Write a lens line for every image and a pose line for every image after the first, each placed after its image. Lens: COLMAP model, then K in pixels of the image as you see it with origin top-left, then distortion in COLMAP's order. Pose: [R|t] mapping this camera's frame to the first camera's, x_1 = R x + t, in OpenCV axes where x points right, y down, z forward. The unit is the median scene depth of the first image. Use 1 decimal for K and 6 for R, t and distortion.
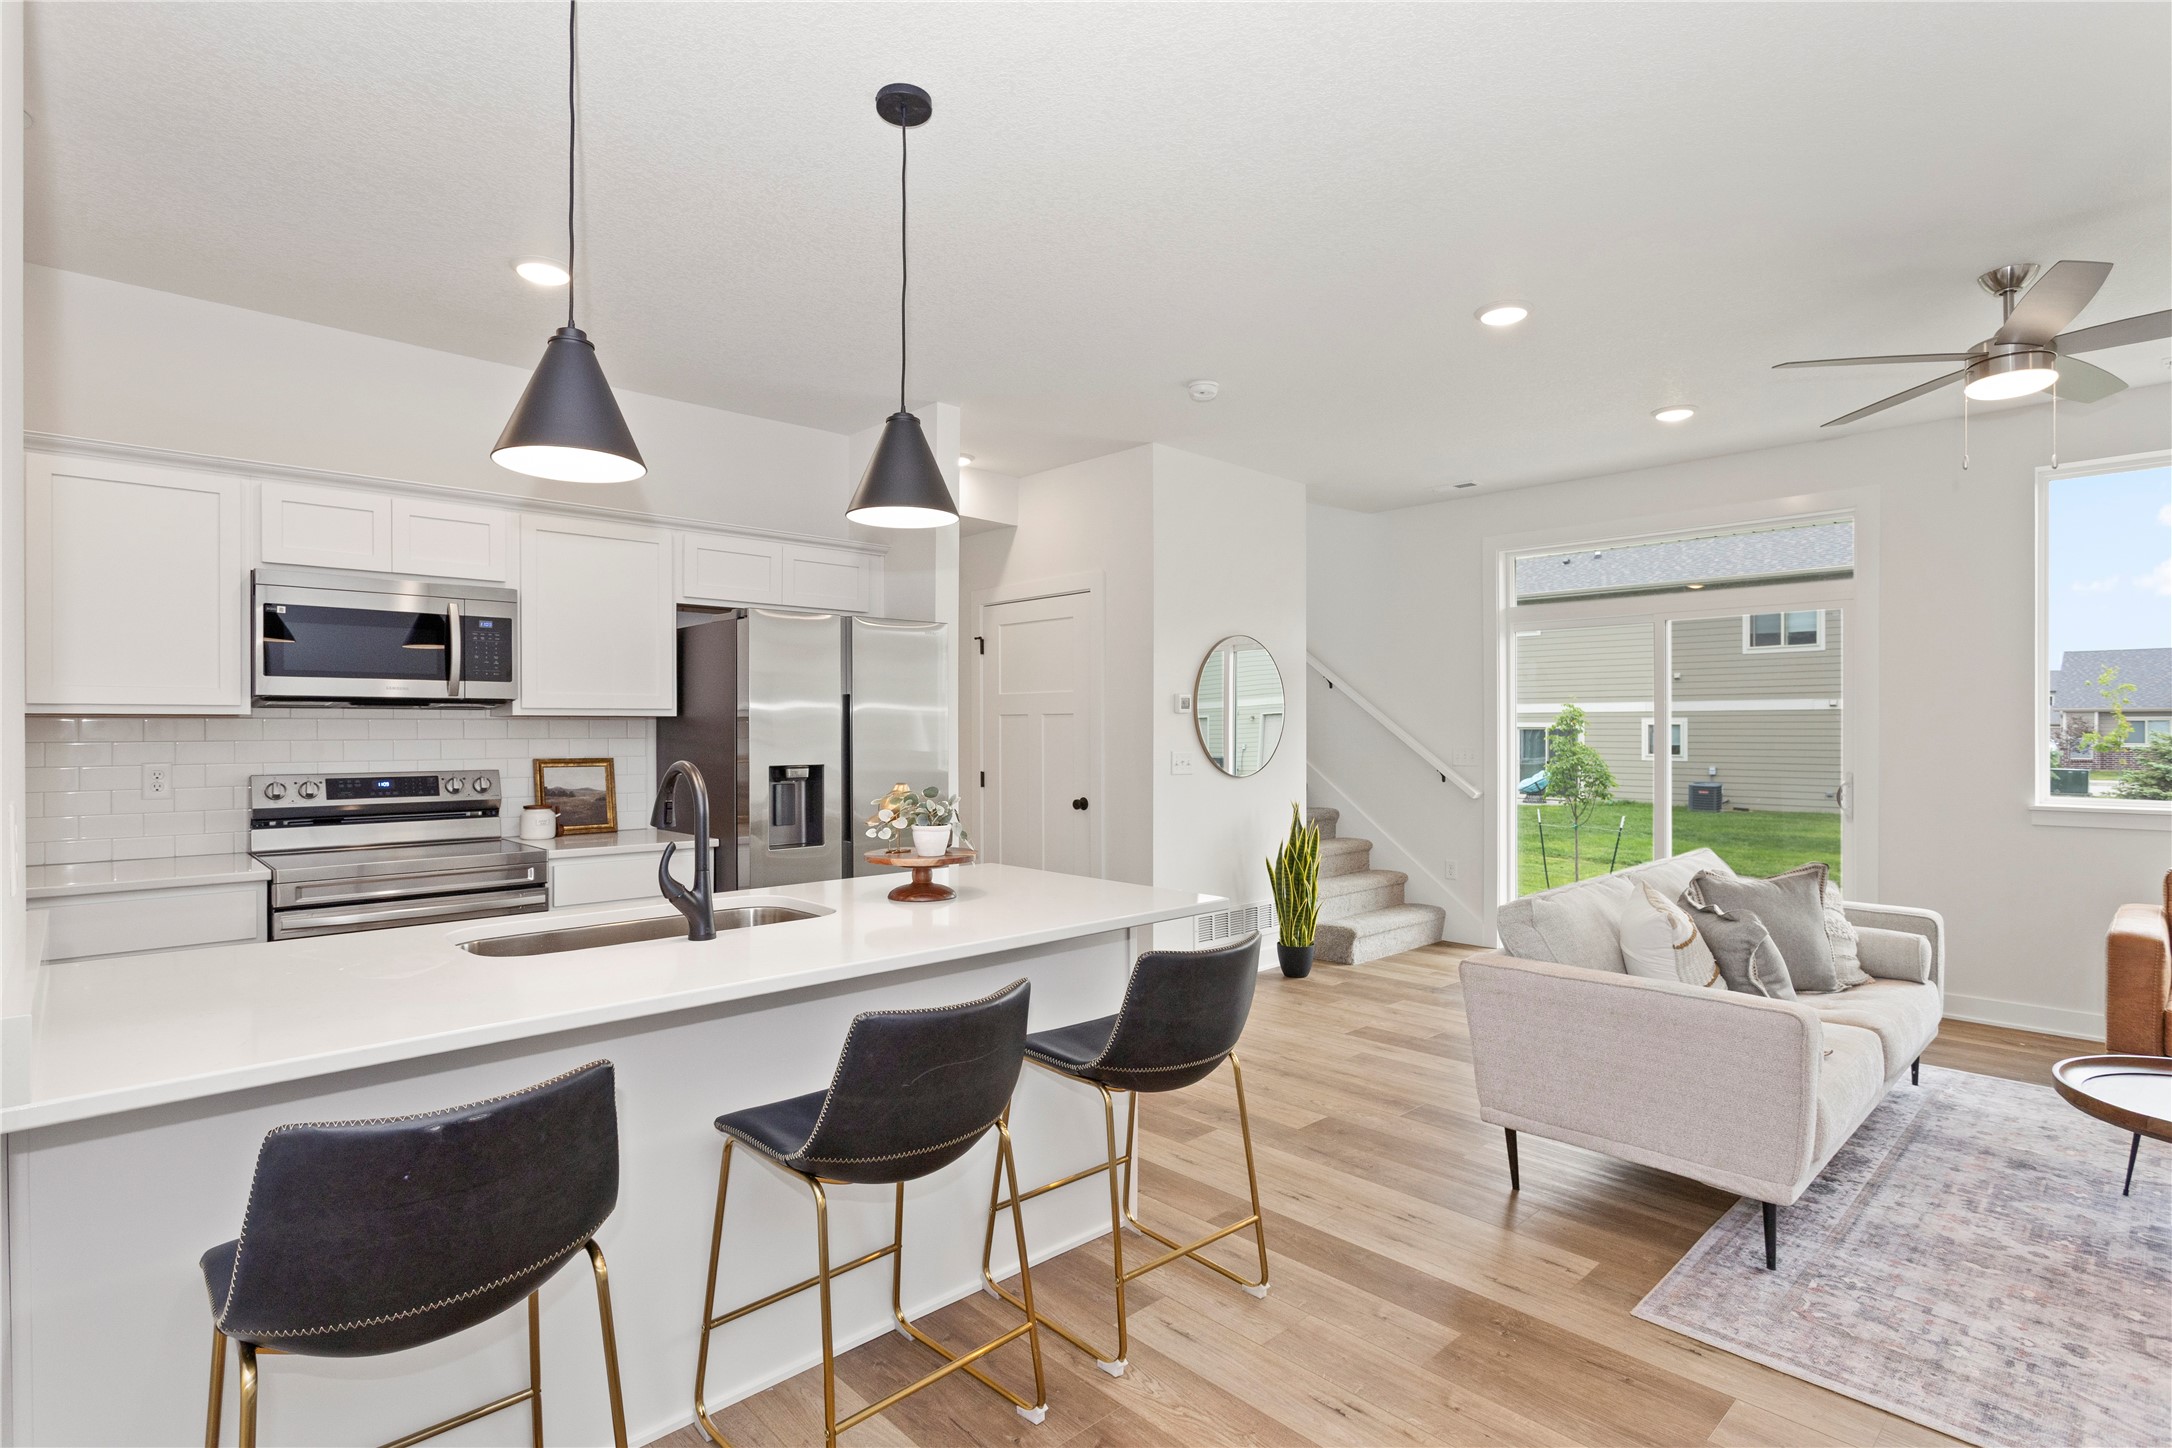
lens RADIAL K [[1066.9, 0, 1081.8], [0, 1066.9, 732.3], [0, 0, 1]] dist [-0.004292, 0.001017]
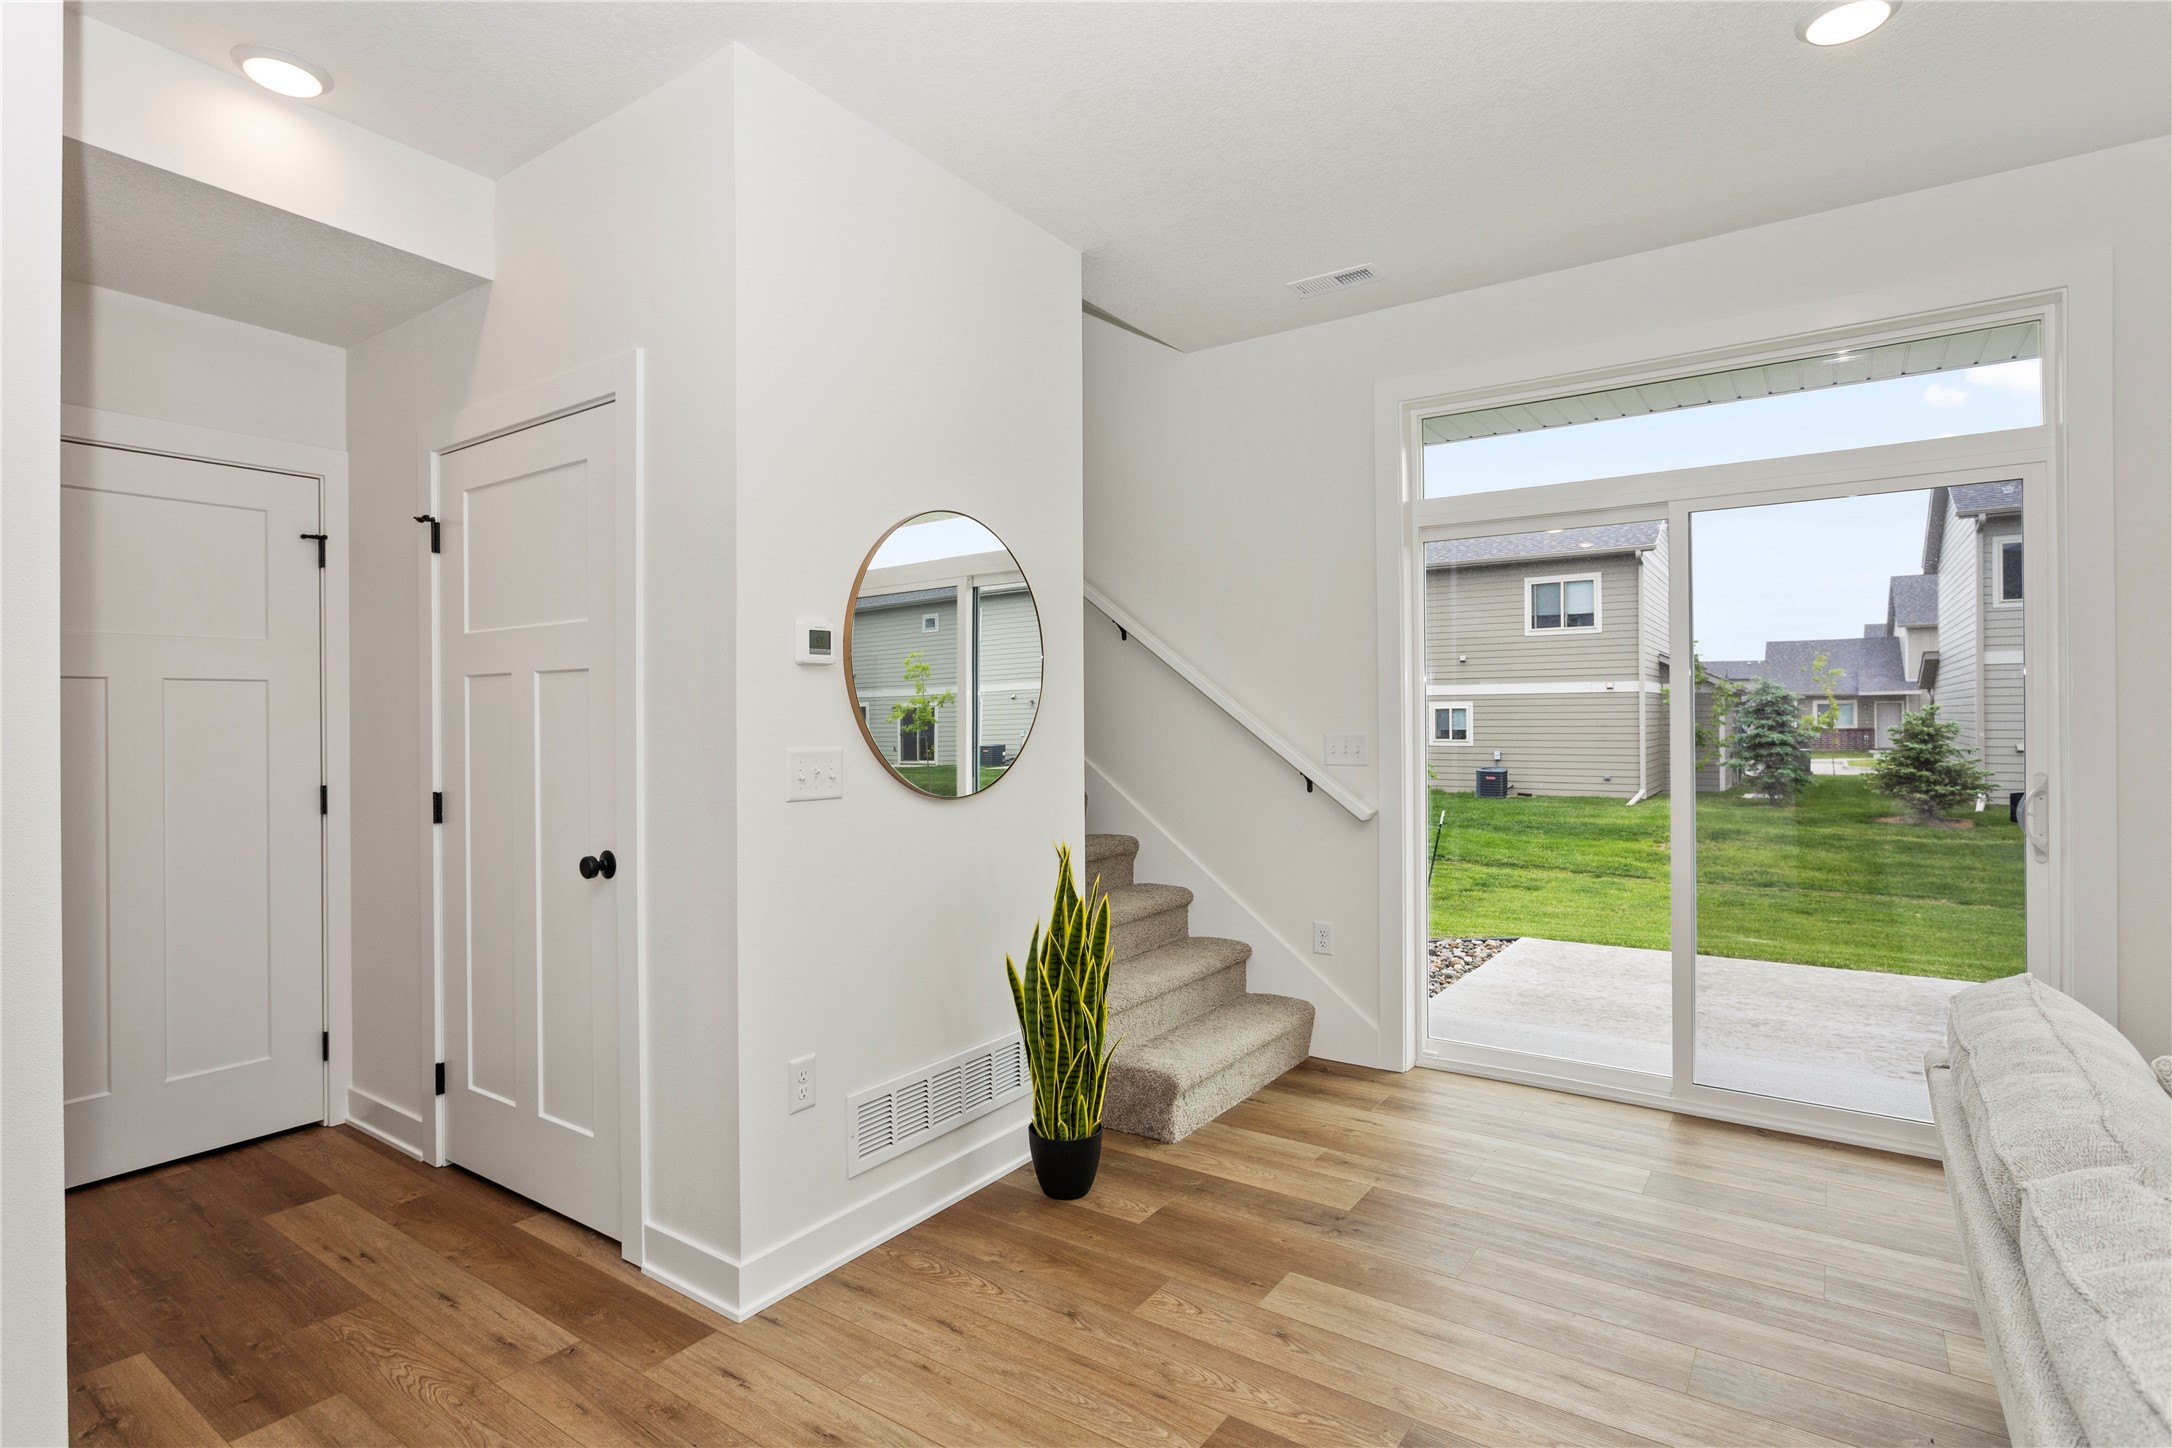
lens RADIAL K [[1078.4, 0, 1082.2], [0, 1078.4, 714.2], [0, 0, 1]] dist [-0.003840, 0.000161]
pose [[0.979808, -0.005145, 0.199872, 0.160414], [0.006410, 0.999963, -0.005684, 0.009280], [-0.199836, 0.006850, 0.979805, 0.743597]]
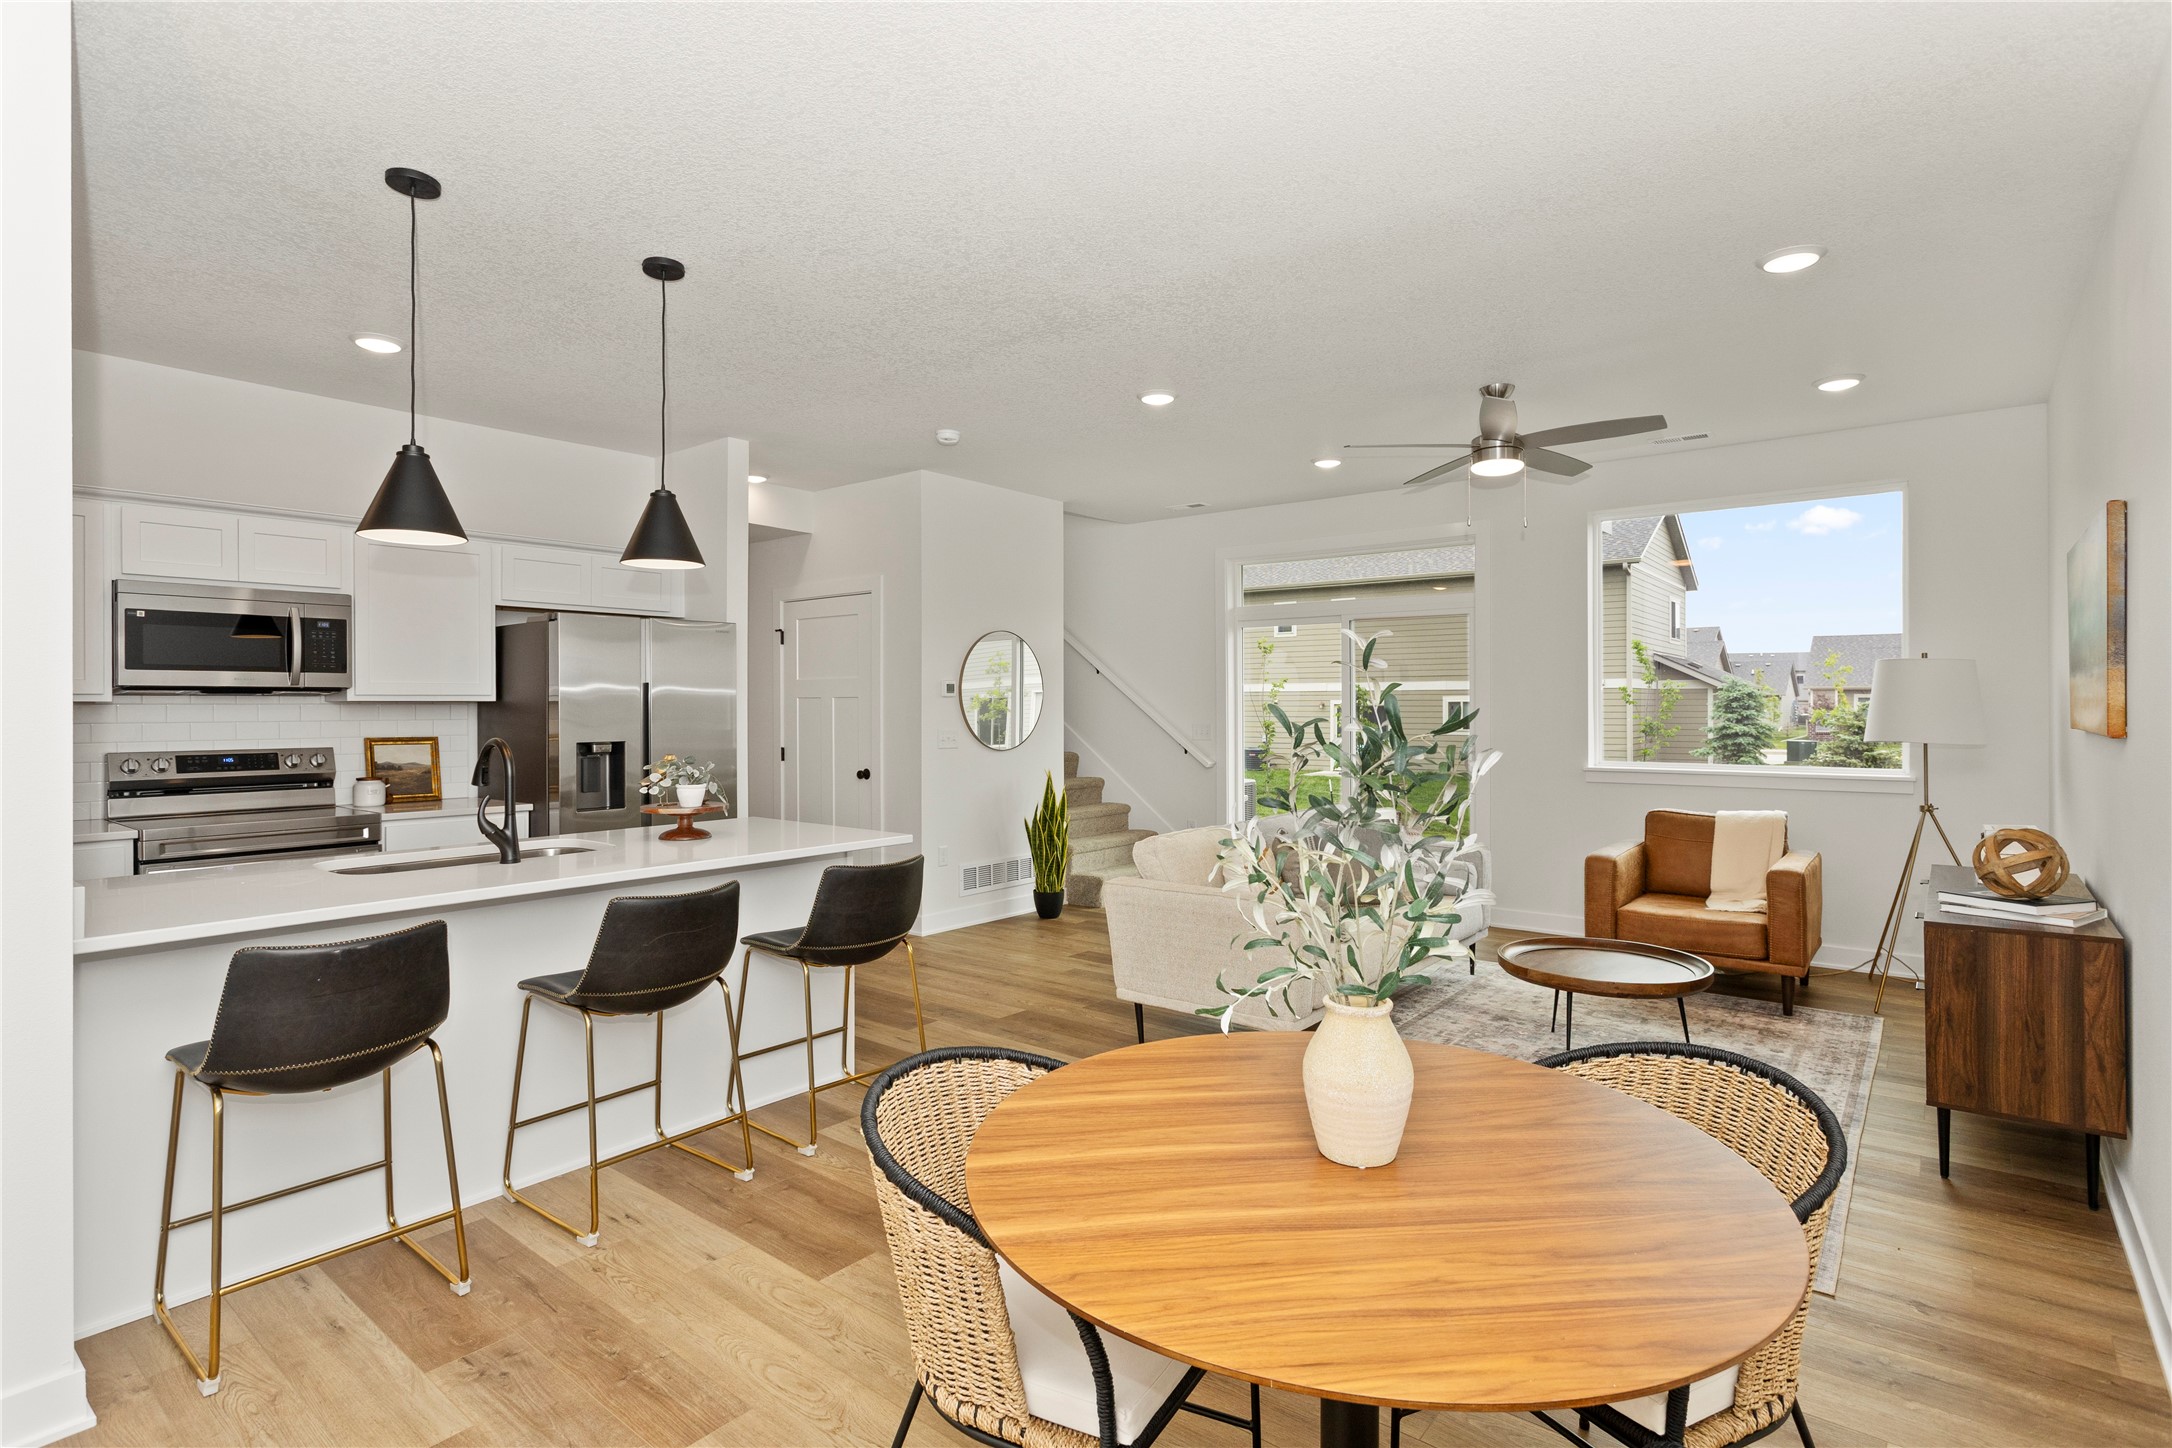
lens RADIAL K [[1074.0, 0, 1081.5], [0, 1074.0, 704.4], [0, 0, 1]] dist [-0.001692, 0.000838]
pose [[0.991294, -0.001195, 0.131658, 0.117693], [0.001761, 0.999990, -0.004182, -0.005888], [-0.131652, 0.004378, 0.991286, -0.290108]]
